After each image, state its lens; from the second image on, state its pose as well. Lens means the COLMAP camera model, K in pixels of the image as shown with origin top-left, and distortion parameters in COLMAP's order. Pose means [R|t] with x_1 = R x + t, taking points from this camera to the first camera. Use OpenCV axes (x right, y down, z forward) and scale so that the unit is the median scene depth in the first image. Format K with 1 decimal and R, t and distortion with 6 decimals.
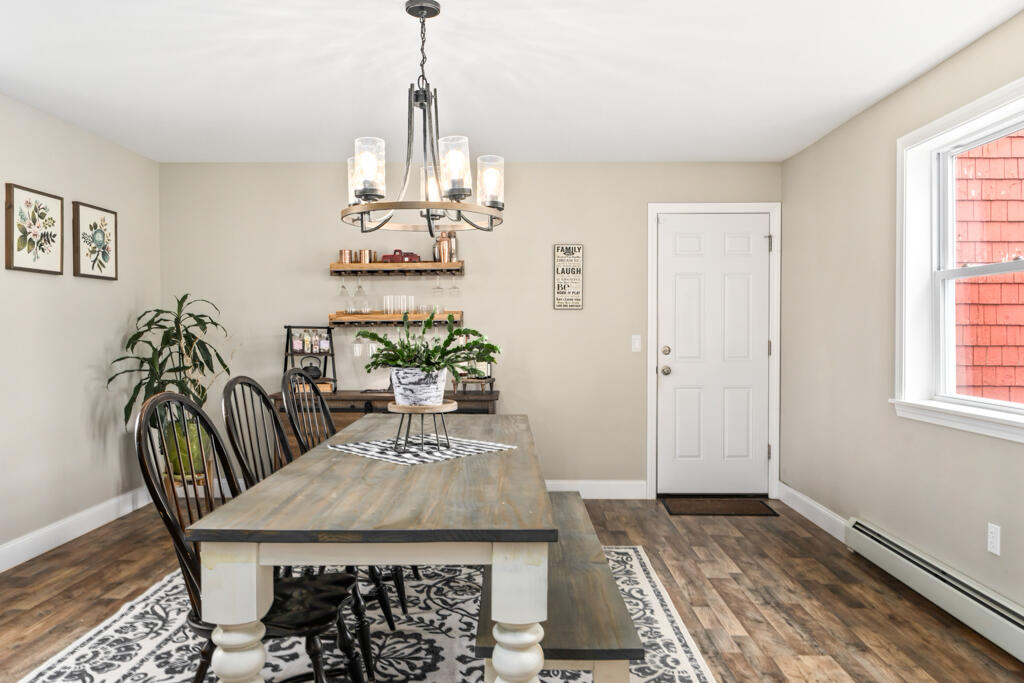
lens RADIAL K [[748.5, 0, 514.9], [0, 748.5, 348.0], [0, 0, 1]] dist [-0.000675, -0.001426]
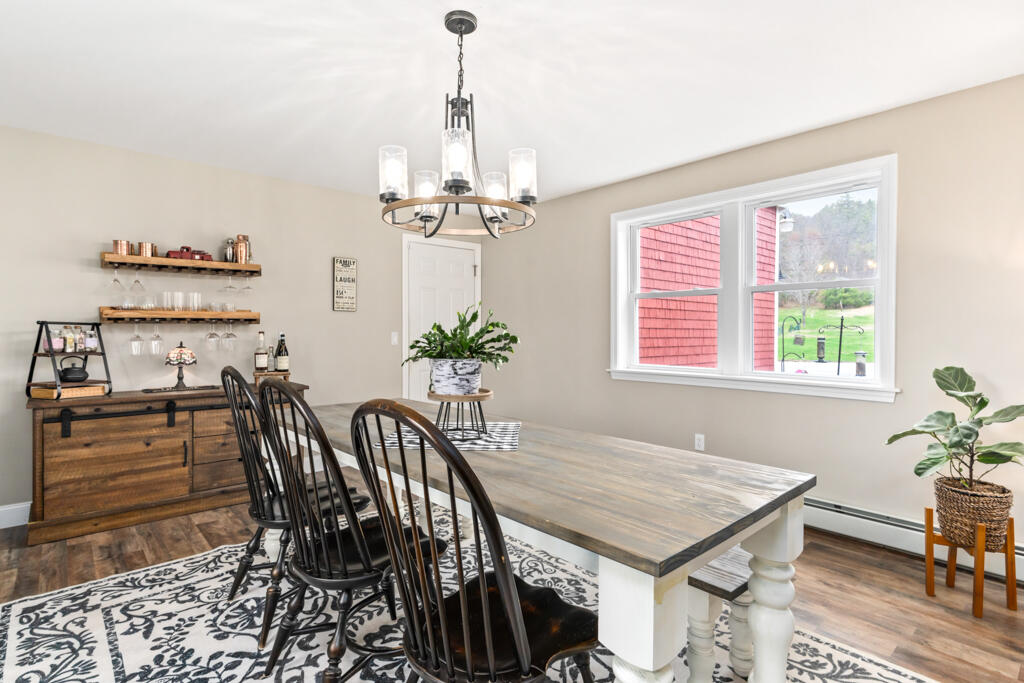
lens RADIAL K [[499.3, 0, 510.9], [0, 499.3, 336.0], [0, 0, 1]] dist [-0.002624, -0.000790]
pose [[0.741340, -0.005451, 0.671108, -0.285293], [0.015833, 0.999831, -0.009369, 0.001040], [-0.670943, 0.017572, 0.741301, 0.221634]]
